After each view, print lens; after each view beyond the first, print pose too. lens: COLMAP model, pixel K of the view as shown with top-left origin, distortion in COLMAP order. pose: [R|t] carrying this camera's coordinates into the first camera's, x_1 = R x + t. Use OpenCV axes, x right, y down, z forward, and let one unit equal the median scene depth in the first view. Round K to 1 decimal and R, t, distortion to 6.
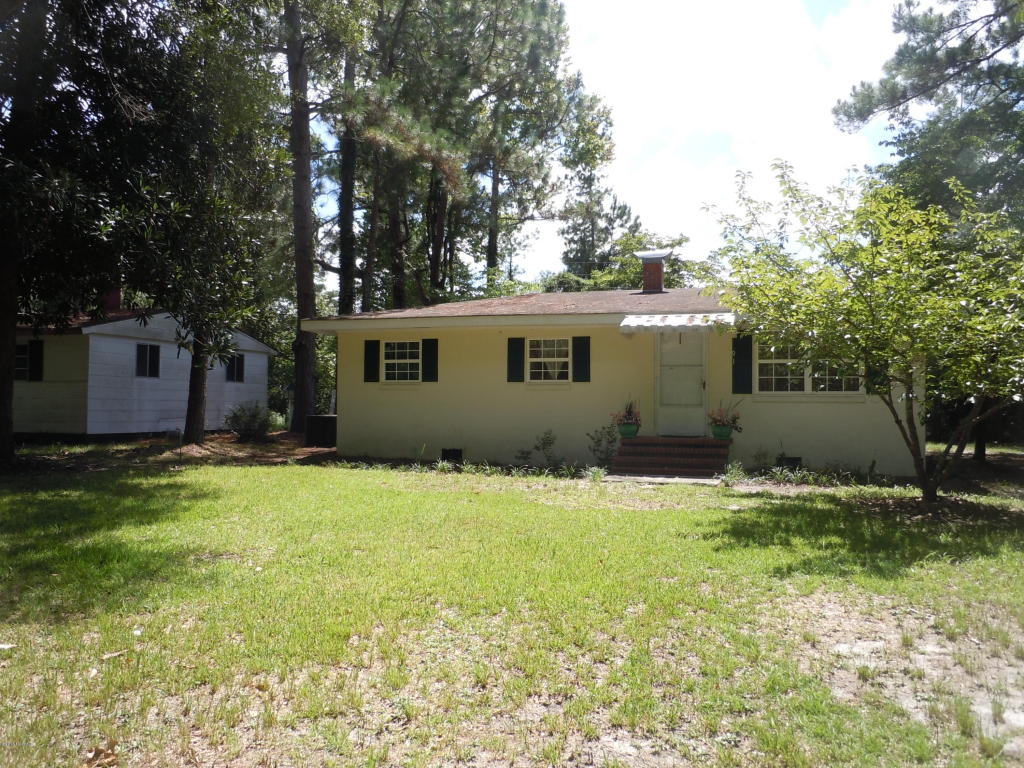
lens RADIAL K [[846.8, 0, 512.6], [0, 846.8, 393.9], [0, 0, 1]] dist [0.004441, -0.058975]
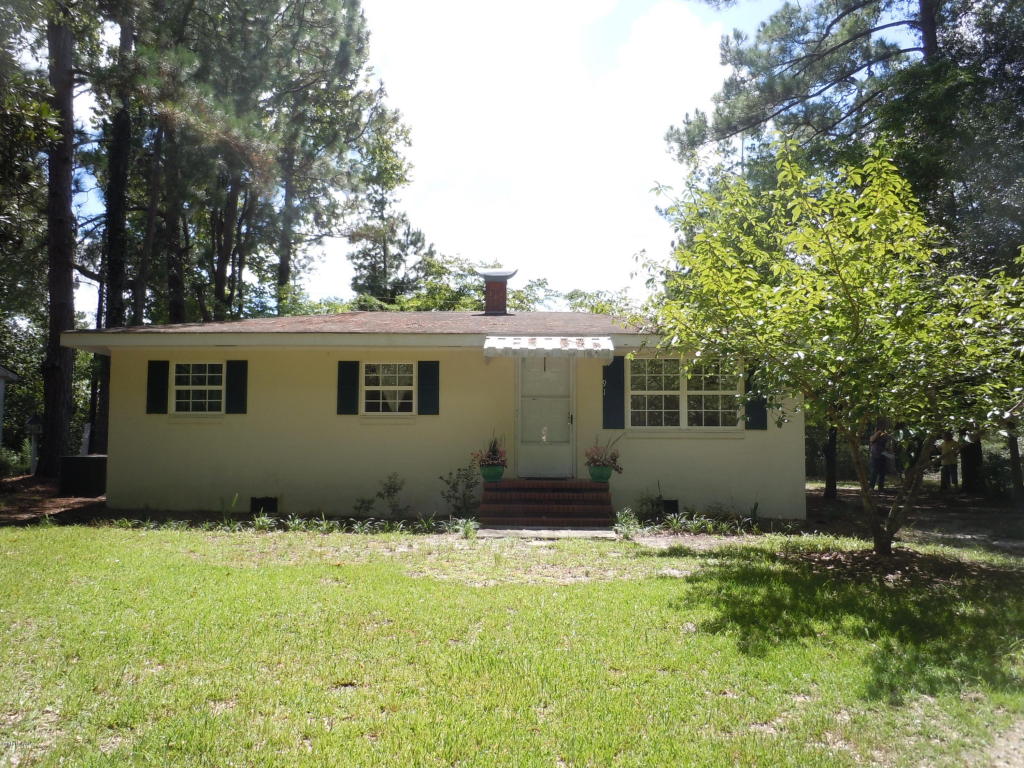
lens RADIAL K [[851.3, 0, 510.0], [0, 851.3, 380.7], [0, 0, 1]] dist [-0.006339, -0.022337]
pose [[0.964160, 0.015299, 0.264879, -0.059491], [-0.000466, 0.998432, -0.055970, -0.000506], [-0.265321, 0.053840, 0.962656, 0.149268]]
